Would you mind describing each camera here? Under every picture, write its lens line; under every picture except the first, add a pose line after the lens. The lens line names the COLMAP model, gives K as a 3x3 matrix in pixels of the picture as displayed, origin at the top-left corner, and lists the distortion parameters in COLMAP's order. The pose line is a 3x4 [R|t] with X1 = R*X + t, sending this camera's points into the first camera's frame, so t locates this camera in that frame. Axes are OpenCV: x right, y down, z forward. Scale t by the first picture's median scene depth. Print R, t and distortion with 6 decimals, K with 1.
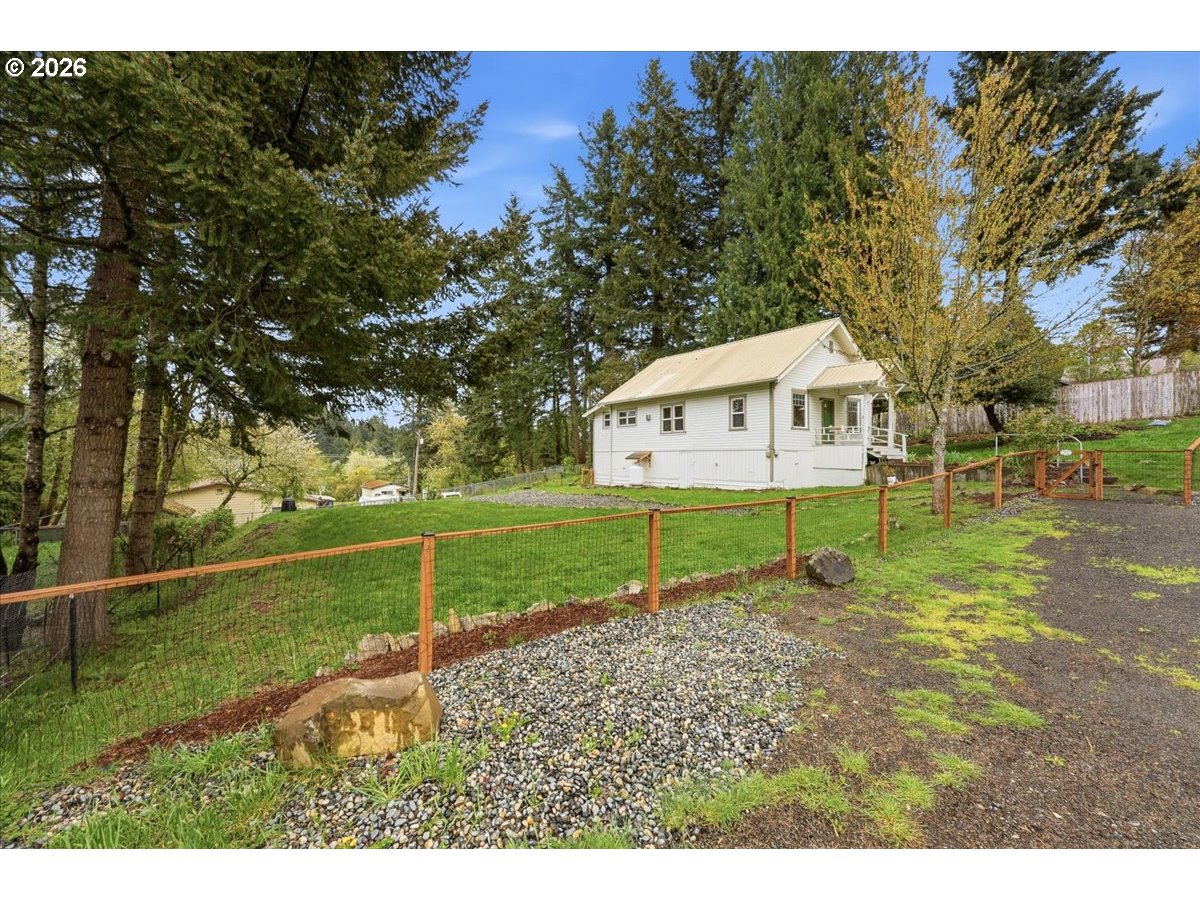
lens RADIAL K [[503.4, 0, 602.0], [0, 503.4, 444.1], [0, 0, 1]] dist [0.003588, 0.000237]
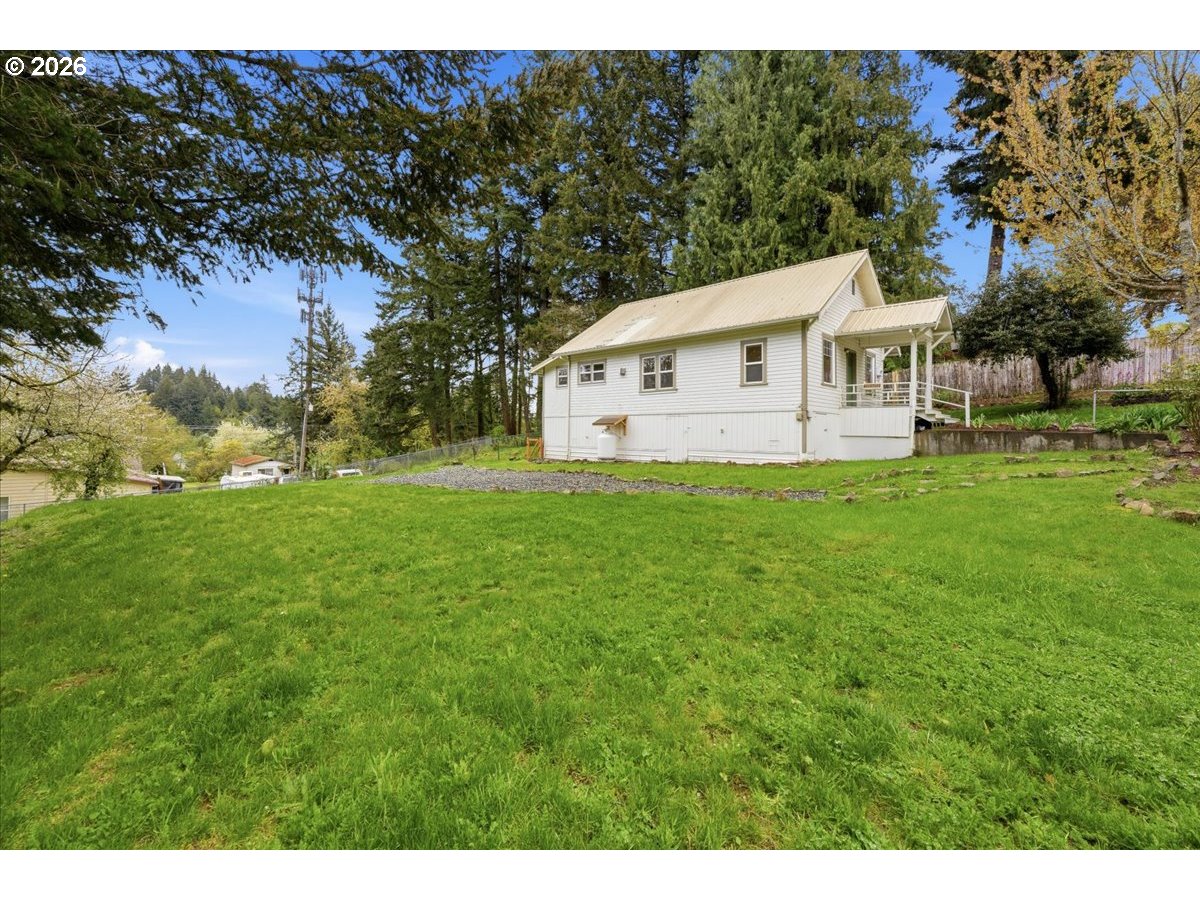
lens RADIAL K [[509.8, 0, 603.5], [0, 509.8, 423.3], [0, 0, 1]] dist [-0.003692, -0.000211]
pose [[0.984828, 0.007011, 0.173394, -0.063403], [-0.008532, 0.999931, 0.008028, 0.018192], [-0.173326, -0.009385, 0.984820, 0.200944]]
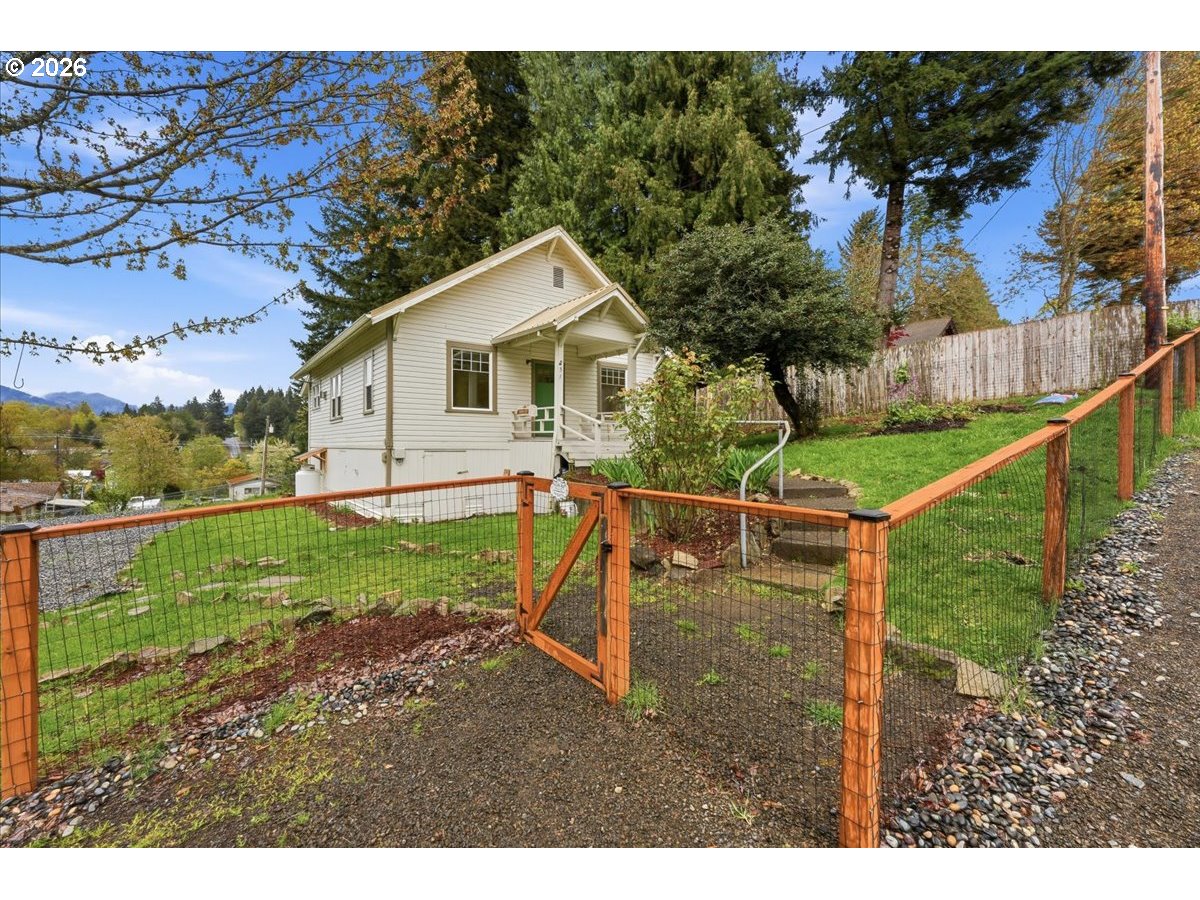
lens RADIAL K [[503.4, 0, 602.0], [0, 503.4, 444.1], [0, 0, 1]] dist [0.003588, 0.000237]
pose [[0.999484, -0.002765, 0.031999, 0.375296], [0.001940, 0.999666, 0.025784, -0.005478], [-0.032059, -0.025708, 0.999155, 0.298206]]
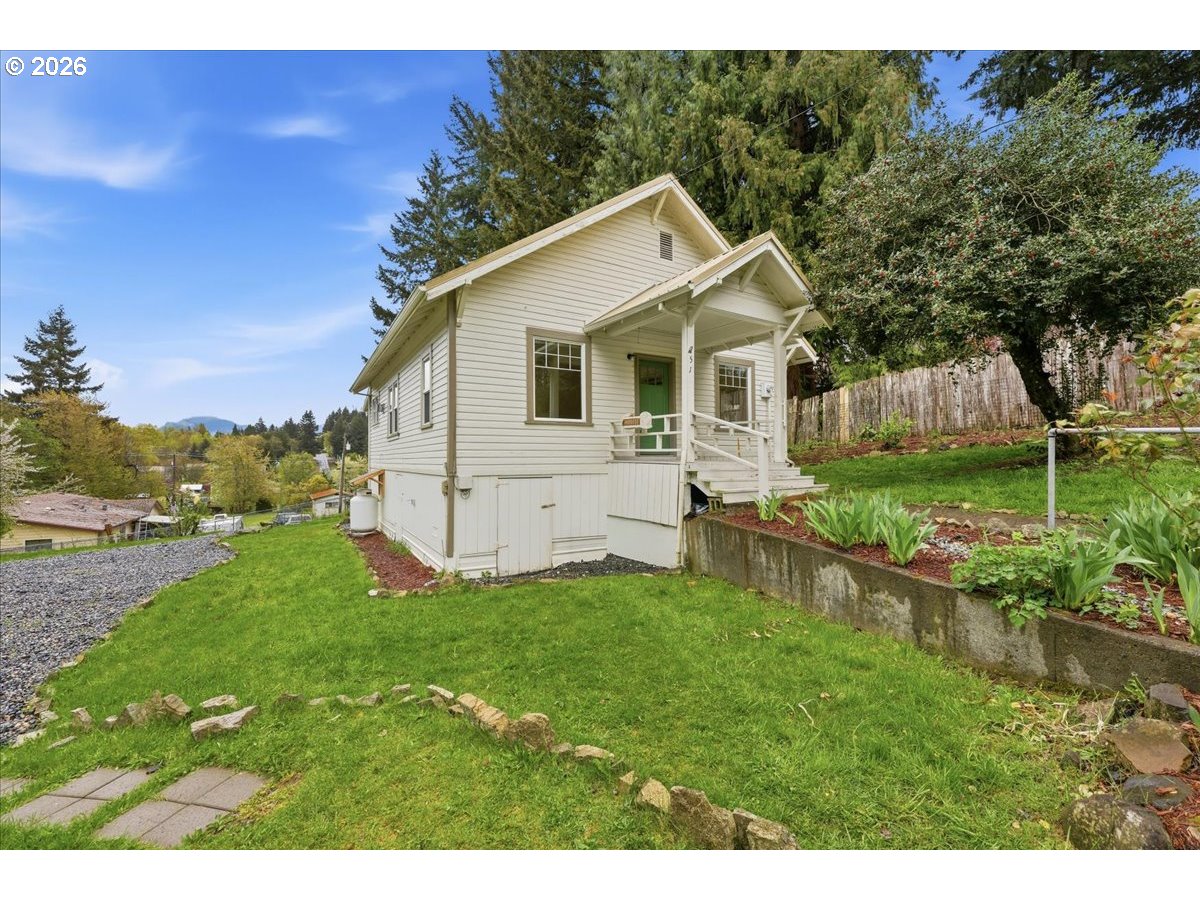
lens RADIAL K [[489.9, 0, 601.3], [0, 489.9, 445.2], [0, 0, 1]] dist [0.000684, -0.000020]
pose [[0.996515, -0.012780, -0.082426, 0.331376], [0.012884, 0.999917, 0.000731, -0.008250], [0.082410, -0.001790, 0.996597, 0.421603]]
